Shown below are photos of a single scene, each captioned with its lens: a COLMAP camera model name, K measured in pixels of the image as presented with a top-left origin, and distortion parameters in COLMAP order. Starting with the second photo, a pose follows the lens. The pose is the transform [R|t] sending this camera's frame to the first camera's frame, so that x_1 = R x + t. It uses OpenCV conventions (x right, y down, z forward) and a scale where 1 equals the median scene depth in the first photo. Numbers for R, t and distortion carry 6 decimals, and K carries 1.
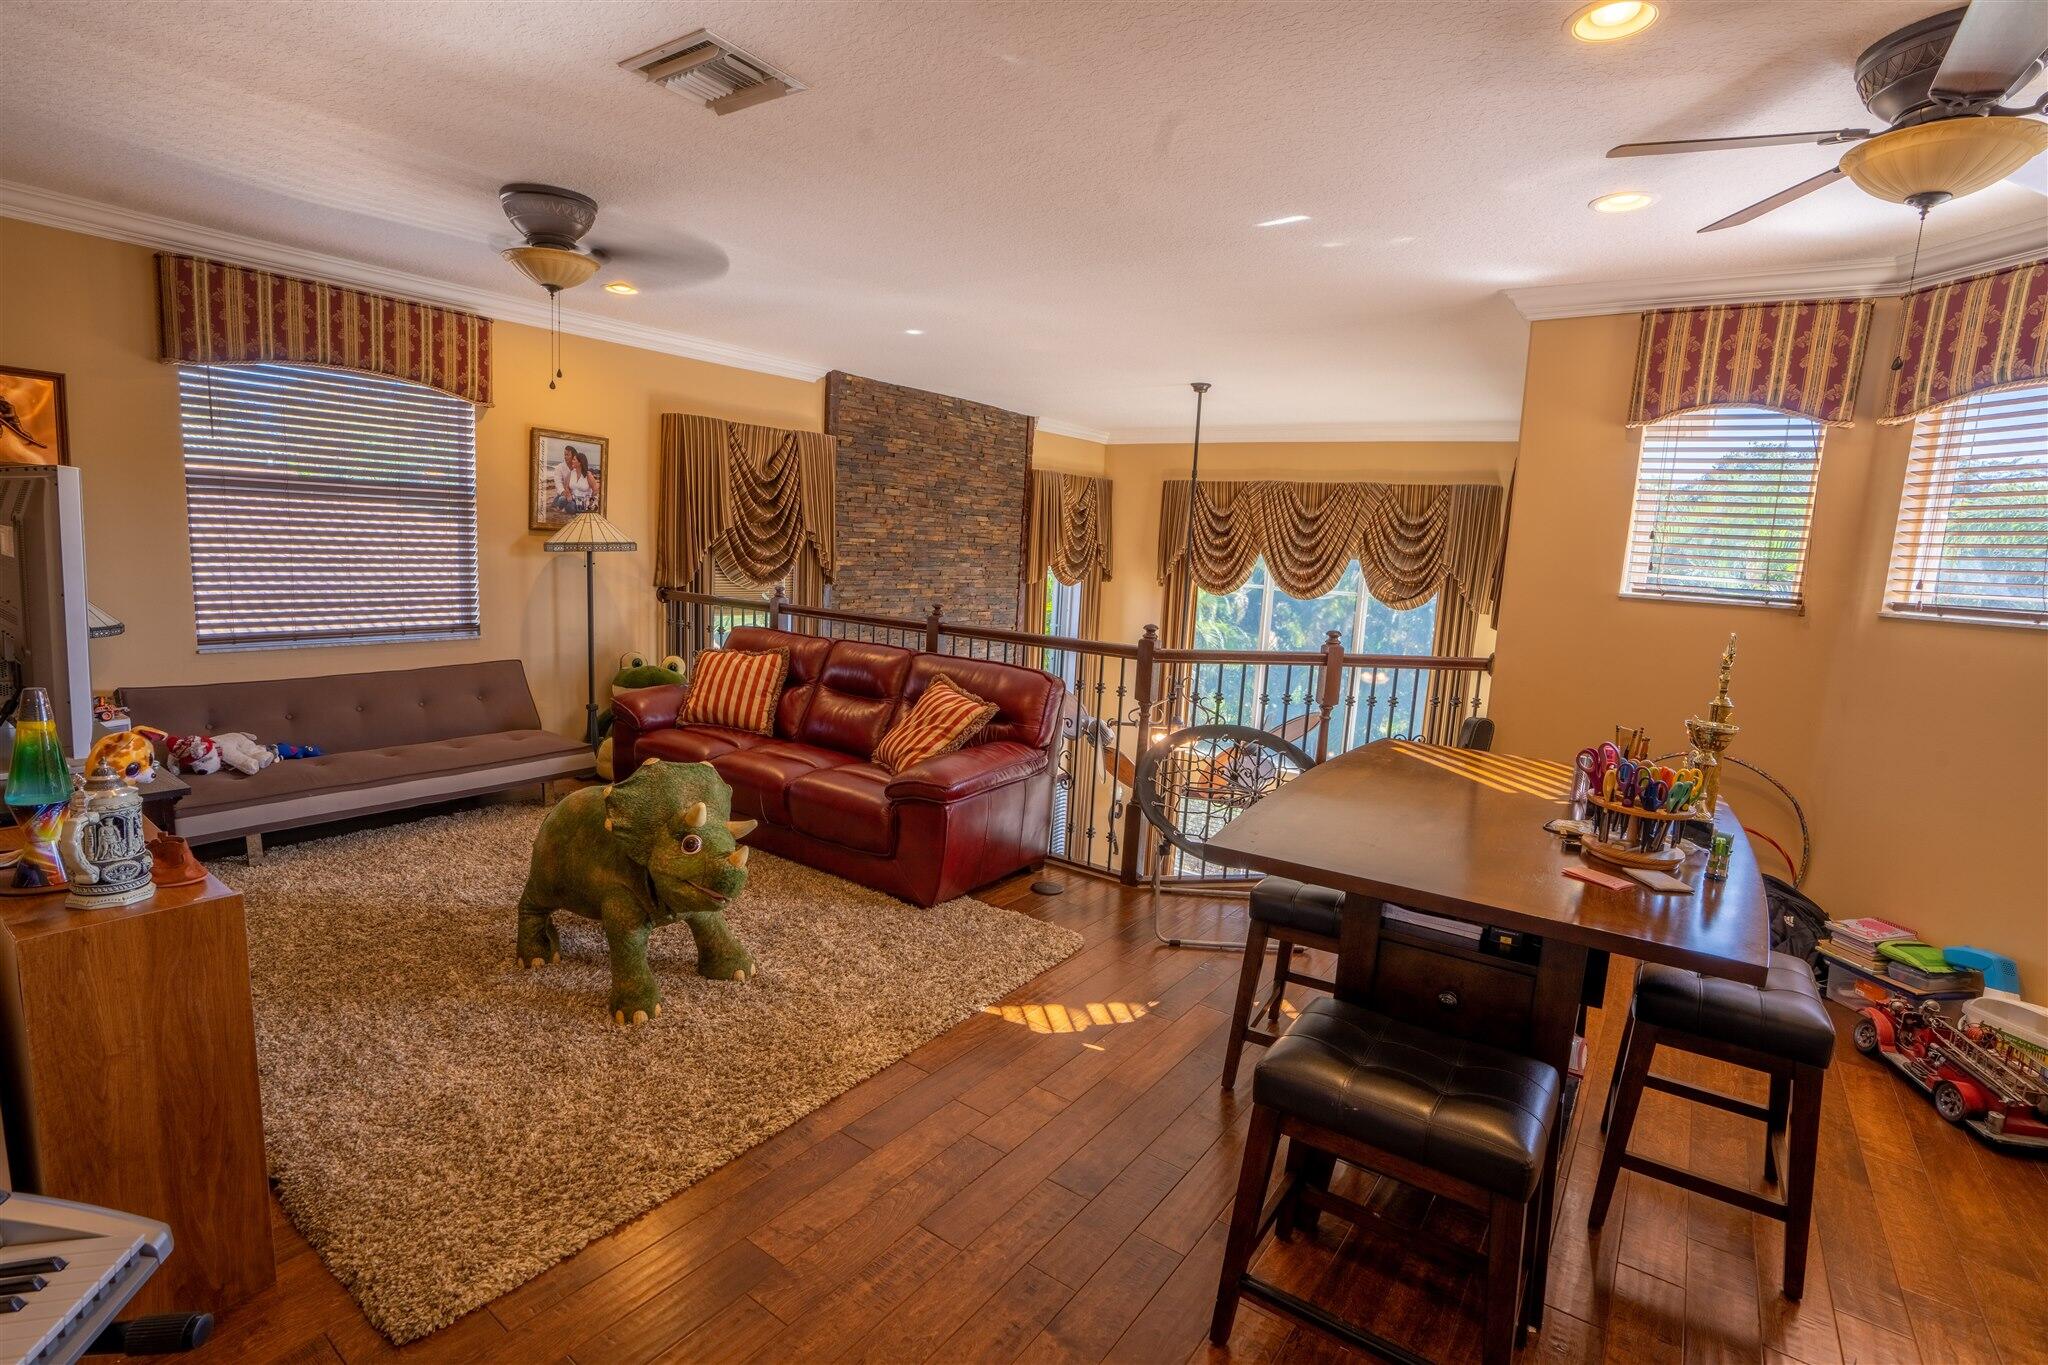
lens RADIAL K [[963.0, 0, 1013.5], [0, 963.0, 682.7], [0, 0, 1]] dist [-0.069438, 0.030968]
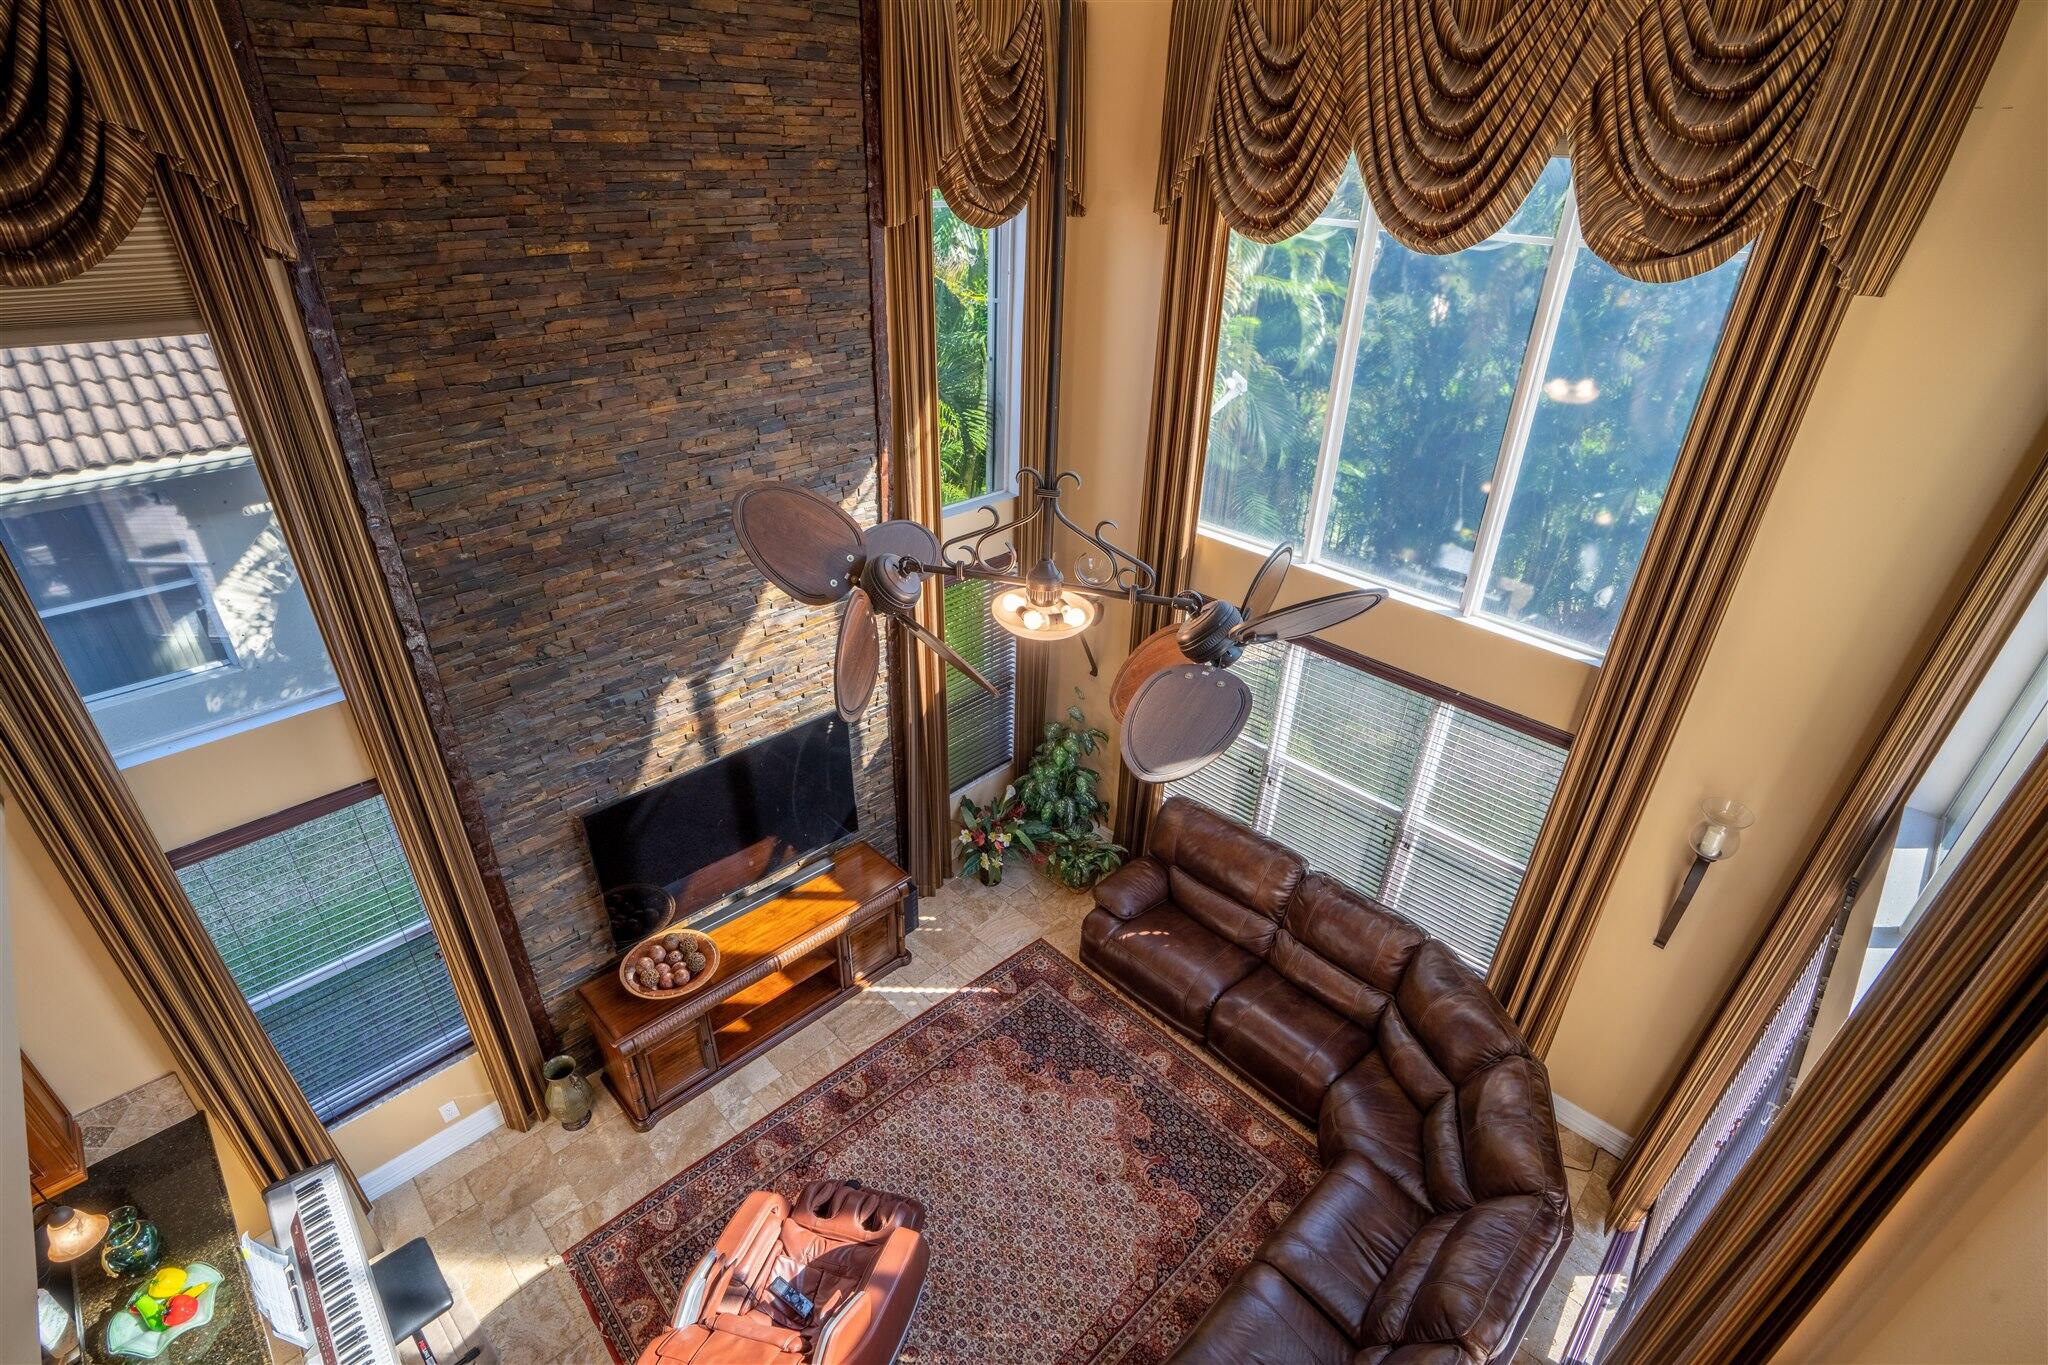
lens RADIAL K [[963.0, 0, 1013.5], [0, 963.0, 682.7], [0, 0, 1]] dist [-0.069438, 0.030968]
pose [[0.987678, 0.047227, -0.149206, 0.190050], [0.008201, 0.936456, 0.350690, -0.056770], [0.156287, -0.347593, 0.924529, 0.495281]]
